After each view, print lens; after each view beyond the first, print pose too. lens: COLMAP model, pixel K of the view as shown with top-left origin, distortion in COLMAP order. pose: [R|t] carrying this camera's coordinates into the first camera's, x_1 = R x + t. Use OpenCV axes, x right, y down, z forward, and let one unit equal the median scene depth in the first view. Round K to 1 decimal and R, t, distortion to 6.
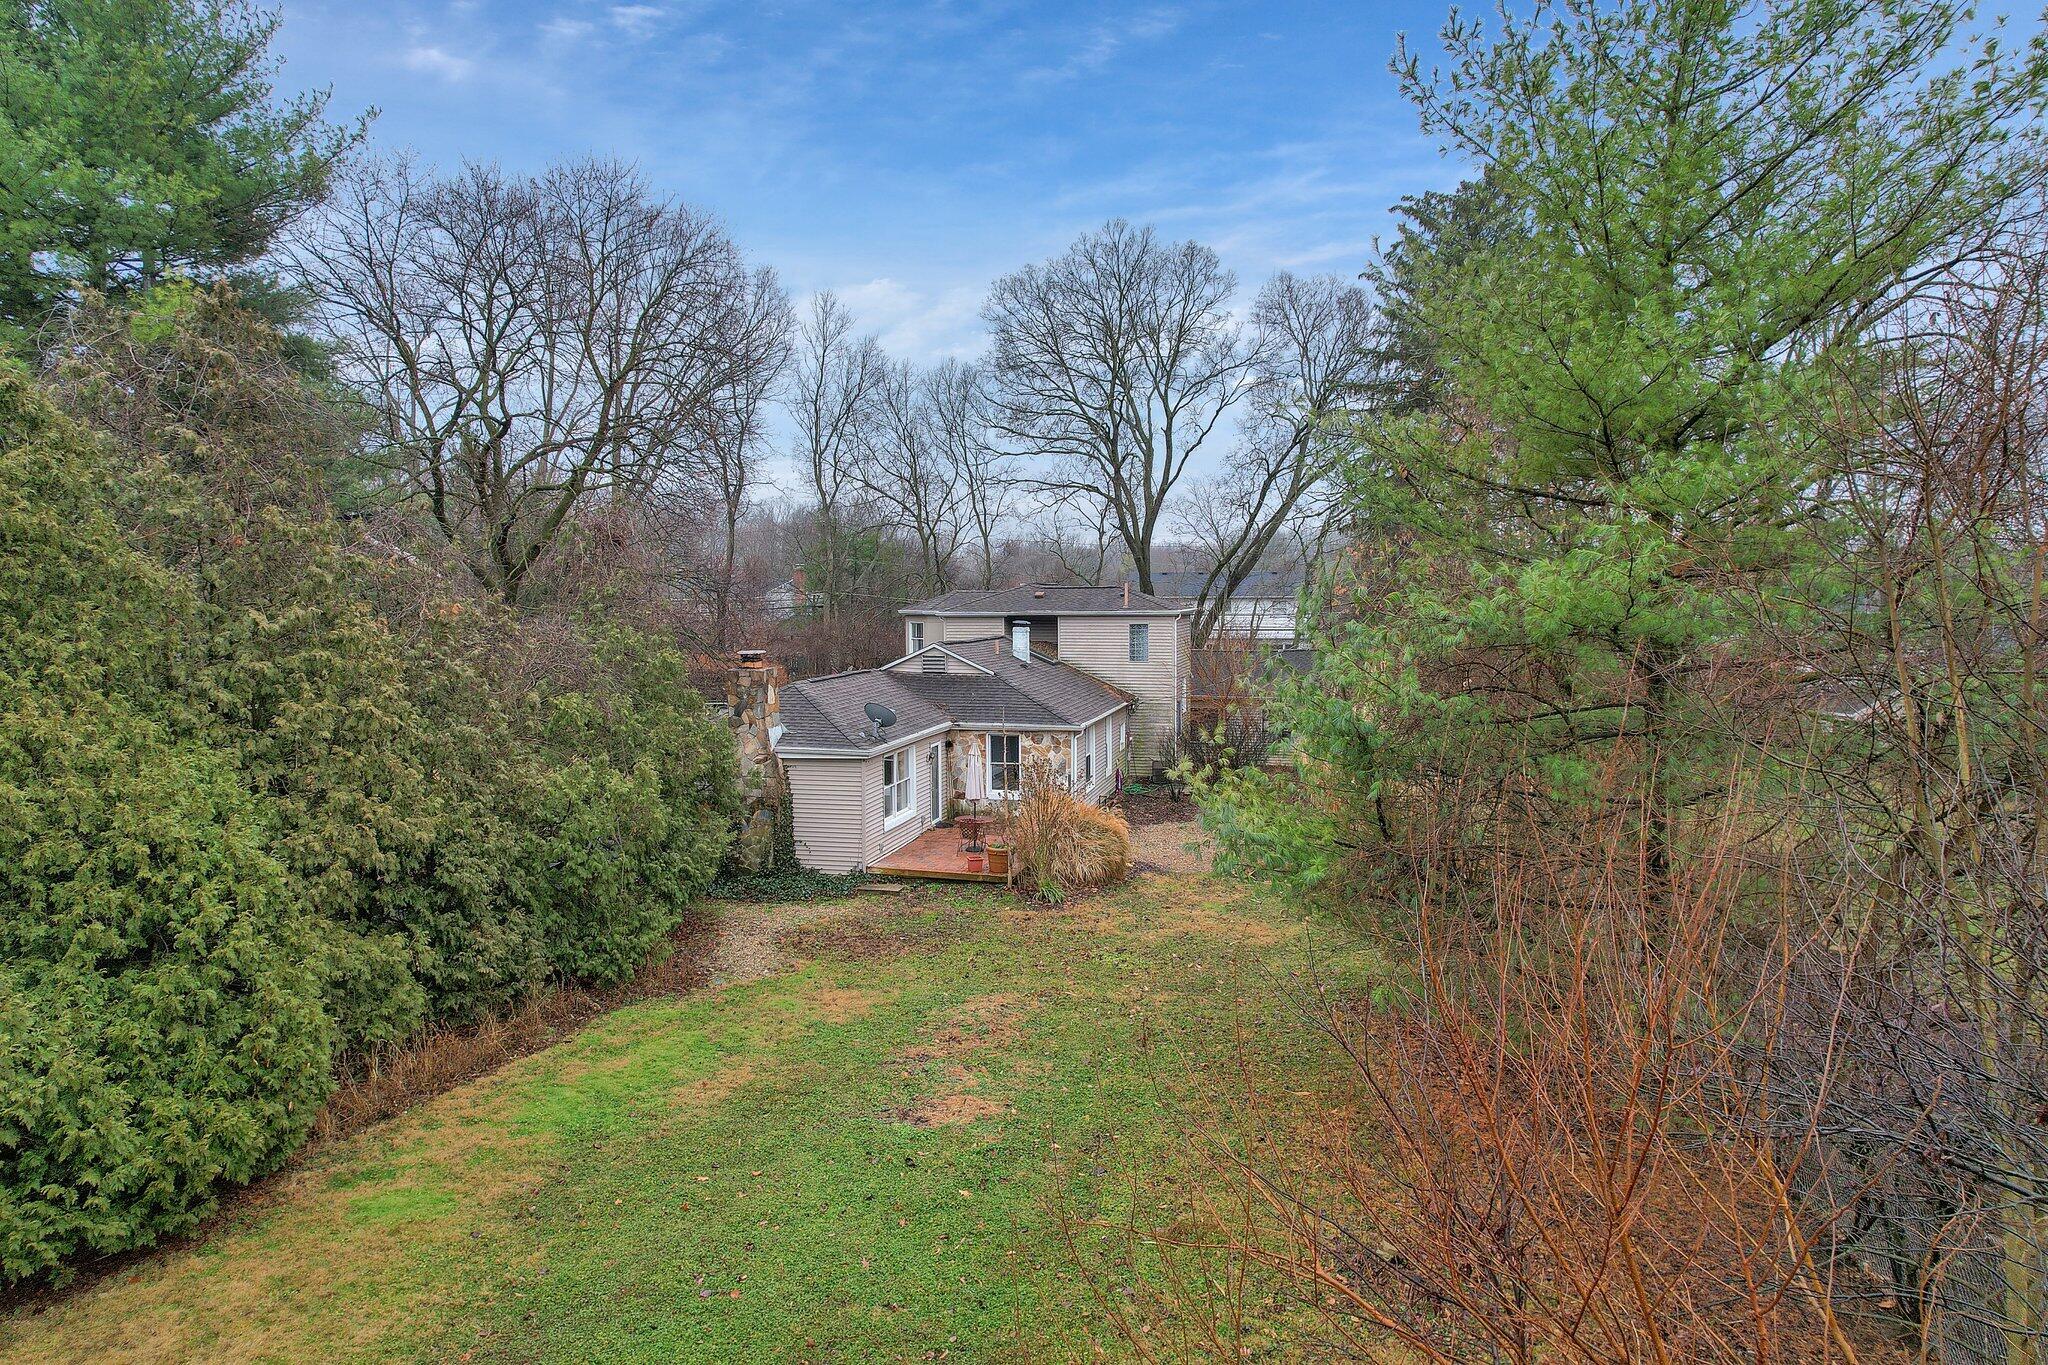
lens RADIAL K [[1302.3, 0, 1017.3], [0, 1302.3, 683.9], [0, 0, 1]] dist [-0.063386, 0.060178]
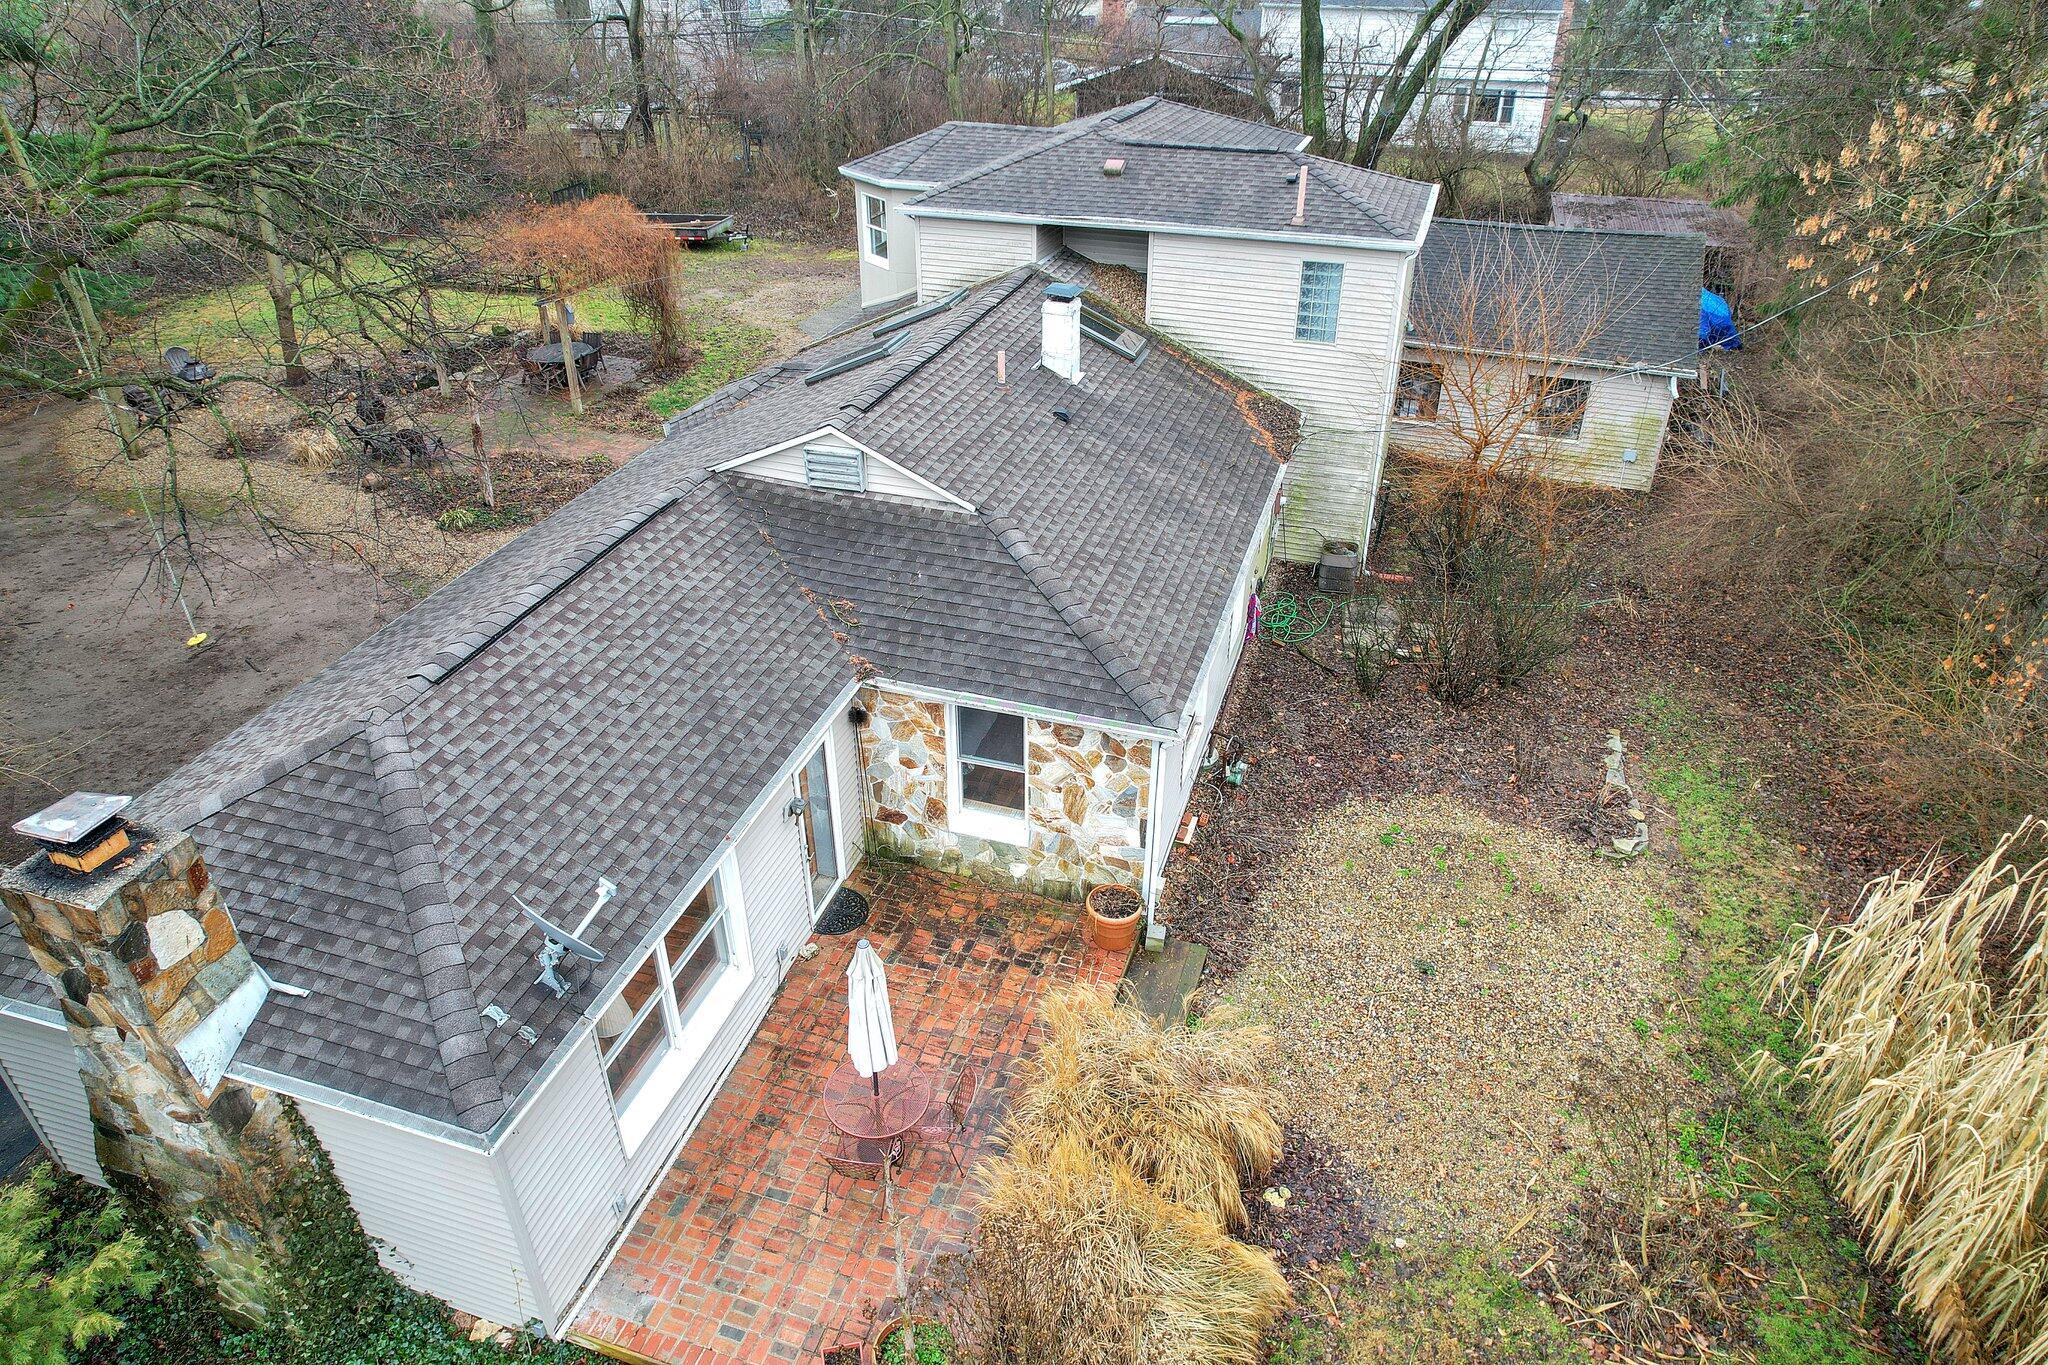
lens RADIAL K [[1302.3, 0, 1017.3], [0, 1302.3, 683.9], [0, 0, 1]] dist [-0.063386, 0.060178]
pose [[0.997304, 0.038795, -0.062283, 0.023322], [-0.005281, 0.884557, 0.466403, -0.153343], [0.073187, -0.464817, 0.882377, 0.626587]]
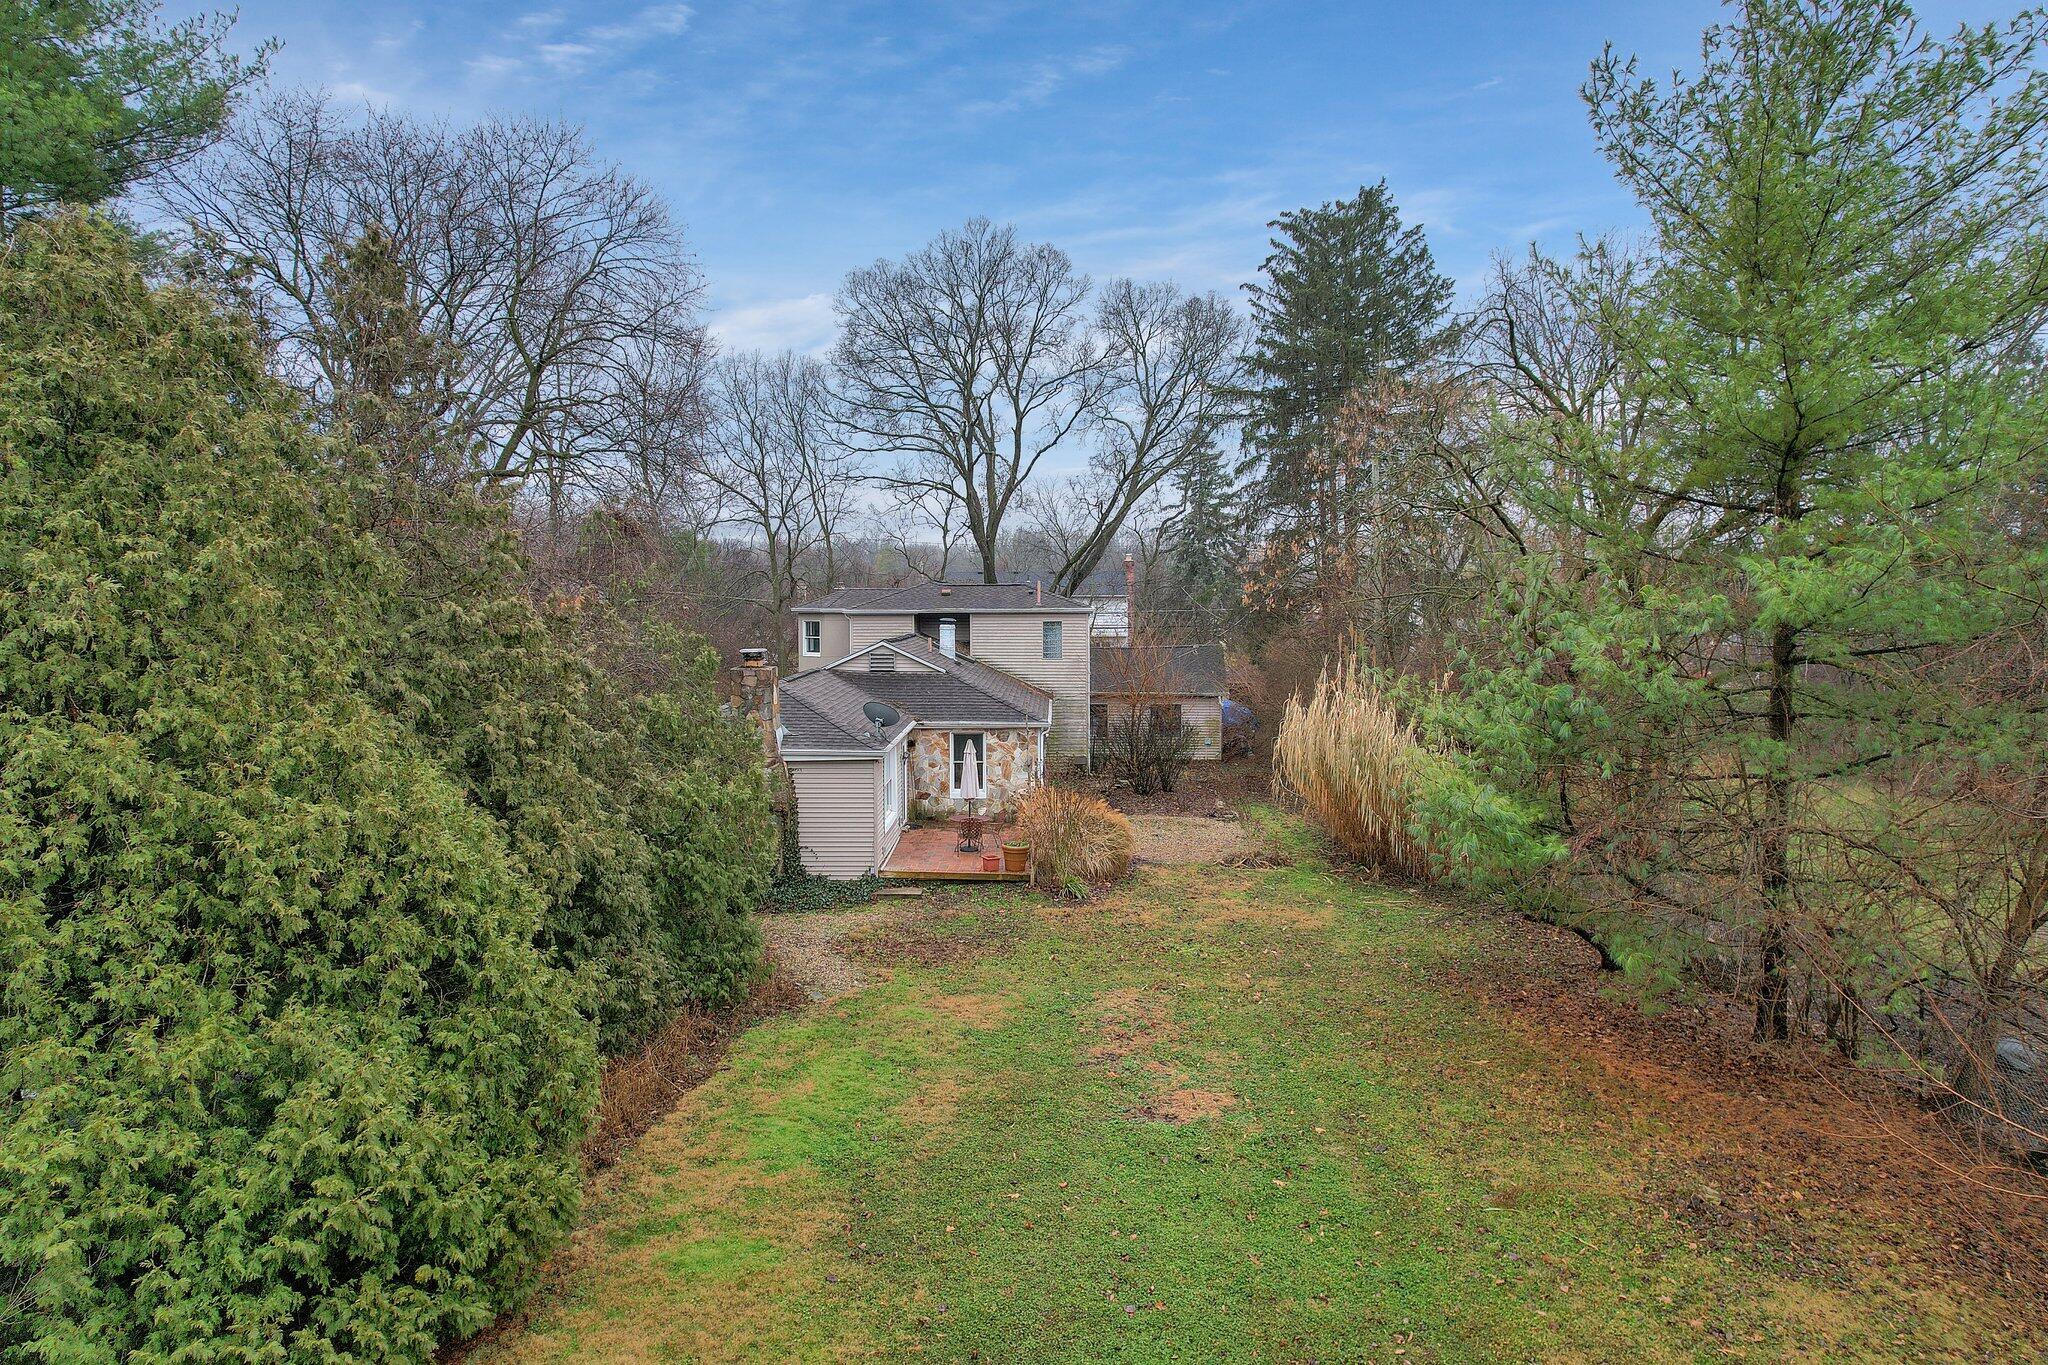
lens RADIAL K [[1302.3, 0, 1017.3], [0, 1302.3, 683.9], [0, 0, 1]] dist [-0.063386, 0.060178]
pose [[0.977975, -0.012412, 0.208353, -0.173732], [0.012487, 0.999922, 0.000956, 0.001328], [-0.208348, 0.001667, 0.978053, 0.024911]]
